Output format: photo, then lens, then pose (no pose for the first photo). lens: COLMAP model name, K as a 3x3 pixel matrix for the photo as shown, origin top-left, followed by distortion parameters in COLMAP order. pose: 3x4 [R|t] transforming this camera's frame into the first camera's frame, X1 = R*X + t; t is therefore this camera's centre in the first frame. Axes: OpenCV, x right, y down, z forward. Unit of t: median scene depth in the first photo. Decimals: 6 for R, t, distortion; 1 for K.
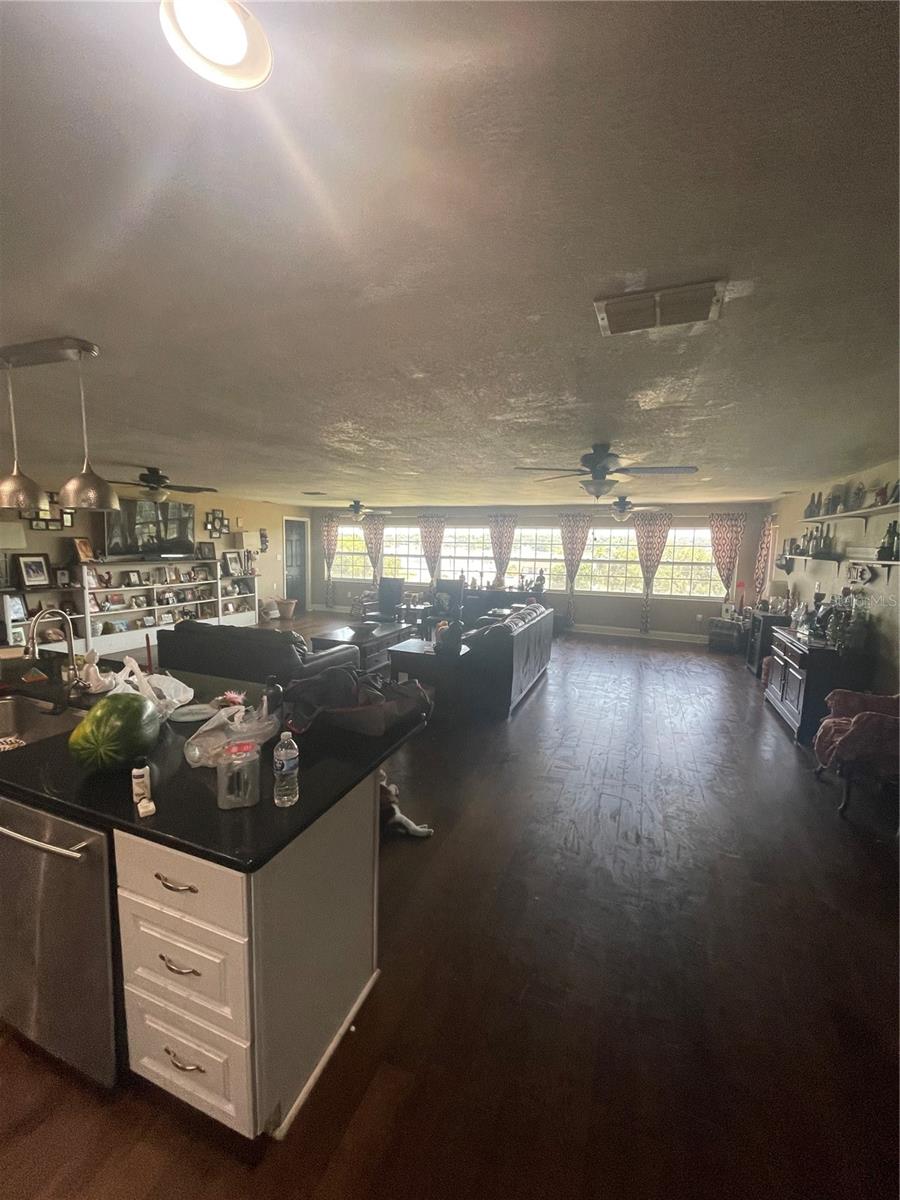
lens RADIAL K [[482.5, 0, 451.5], [0, 482.5, 599.8], [0, 0, 1]] dist [-0.006394, 0.001058]
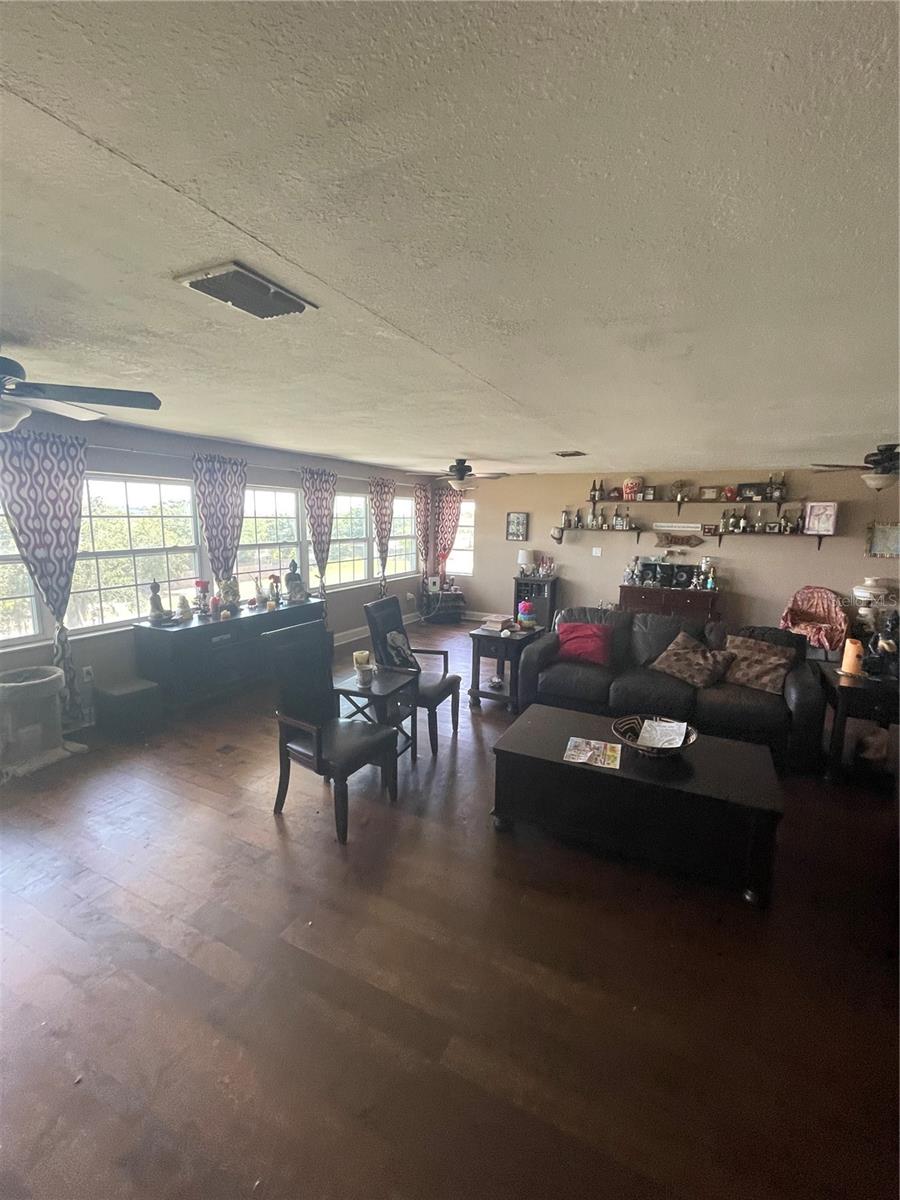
lens RADIAL K [[520.5, 0, 449.4], [0, 520.5, 599.1], [0, 0, 1]] dist [-0.003250, -0.000163]
pose [[0.093894, -0.172552, 0.980515, -0.415134], [0.096369, 0.981816, 0.163553, -0.101113], [-0.990907, 0.079135, 0.108815, 0.731067]]
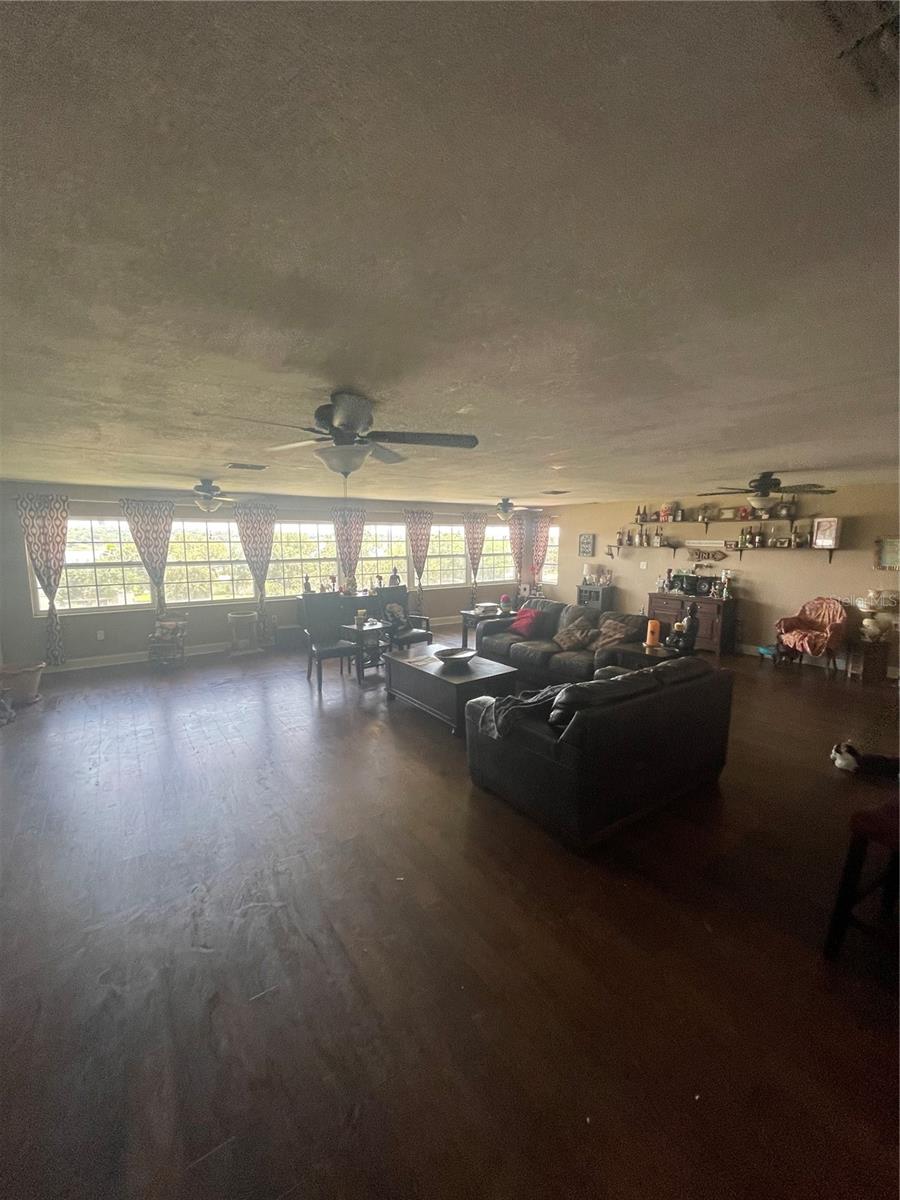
lens RADIAL K [[482.5, 0, 452.5], [0, 482.5, 601.9], [0, 0, 1]] dist [-0.006394, 0.001058]
pose [[0.547983, -0.127794, 0.826670, -0.536093], [0.106778, 0.990863, 0.082395, -0.061848], [-0.829646, 0.043119, 0.556622, 0.370797]]
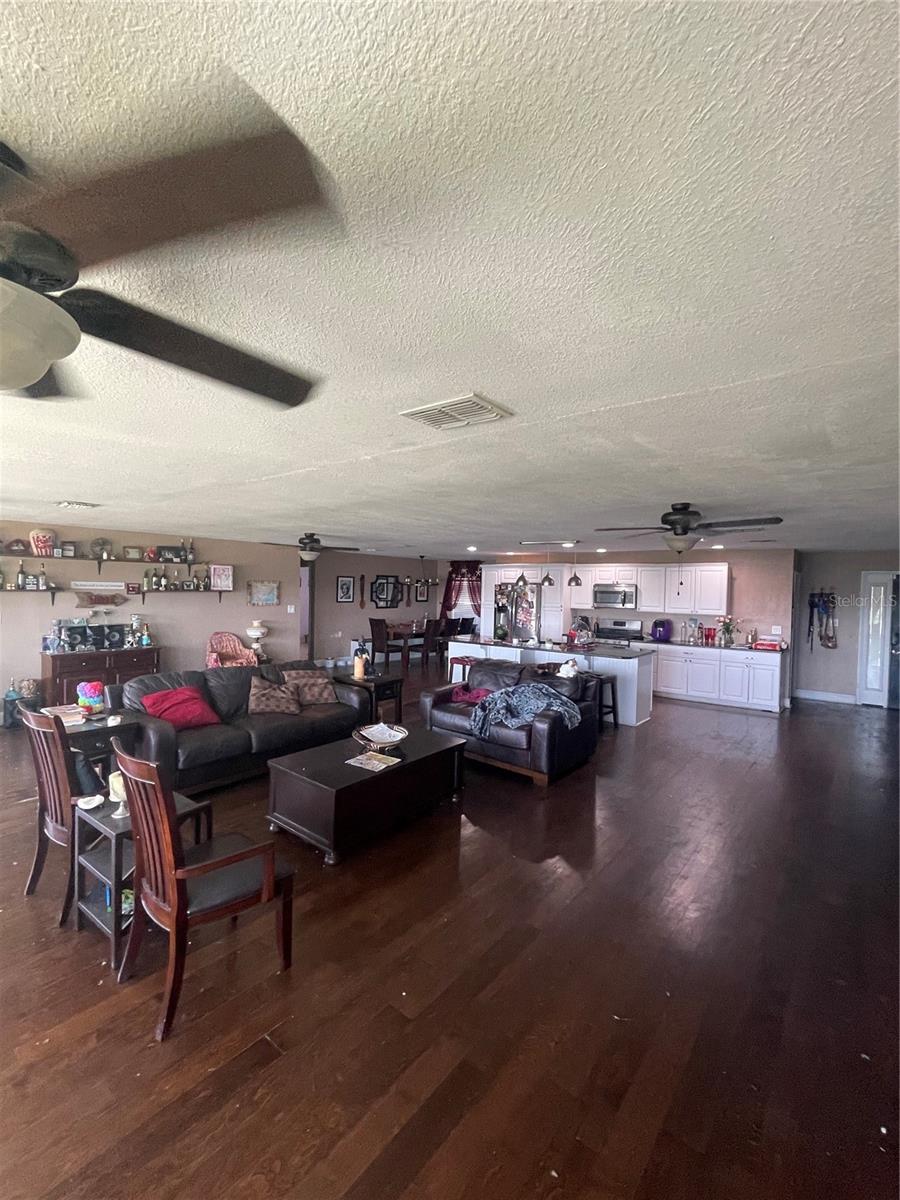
lens RADIAL K [[520.5, 0, 448.5], [0, 520.5, 600.5], [0, 0, 1]] dist [-0.003250, -0.000163]
pose [[-0.953253, -0.046111, 0.298634, -0.297068], [-0.003151, 0.989751, 0.142767, -0.134032], [-0.302157, 0.135152, -0.943629, 1.022732]]
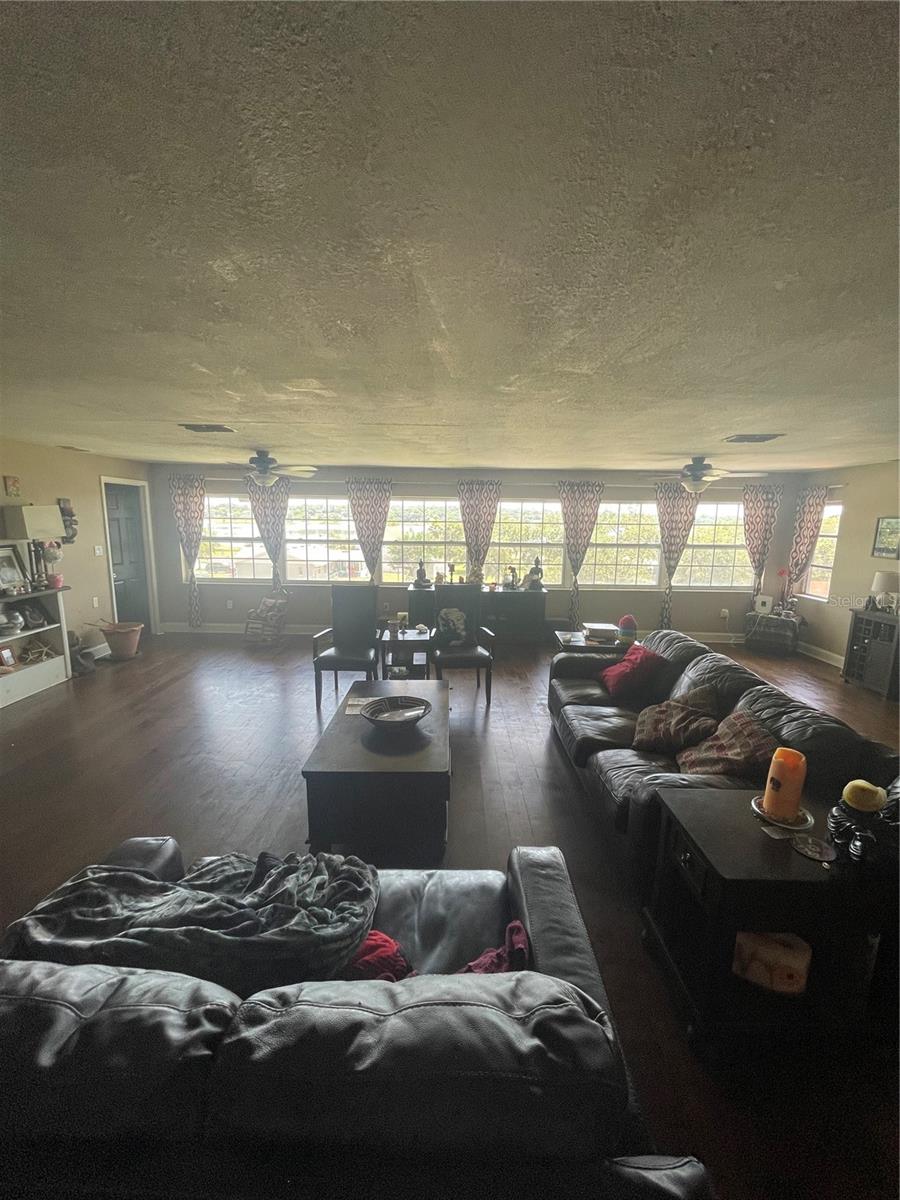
lens RADIAL K [[482.5, 0, 453.4], [0, 482.5, 600.3], [0, 0, 1]] dist [-0.006394, 0.001058]
pose [[0.933954, -0.065516, 0.351336, -0.187758], [0.044006, 0.996654, 0.068872, -0.054569], [-0.354673, -0.048862, 0.933713, 0.354850]]
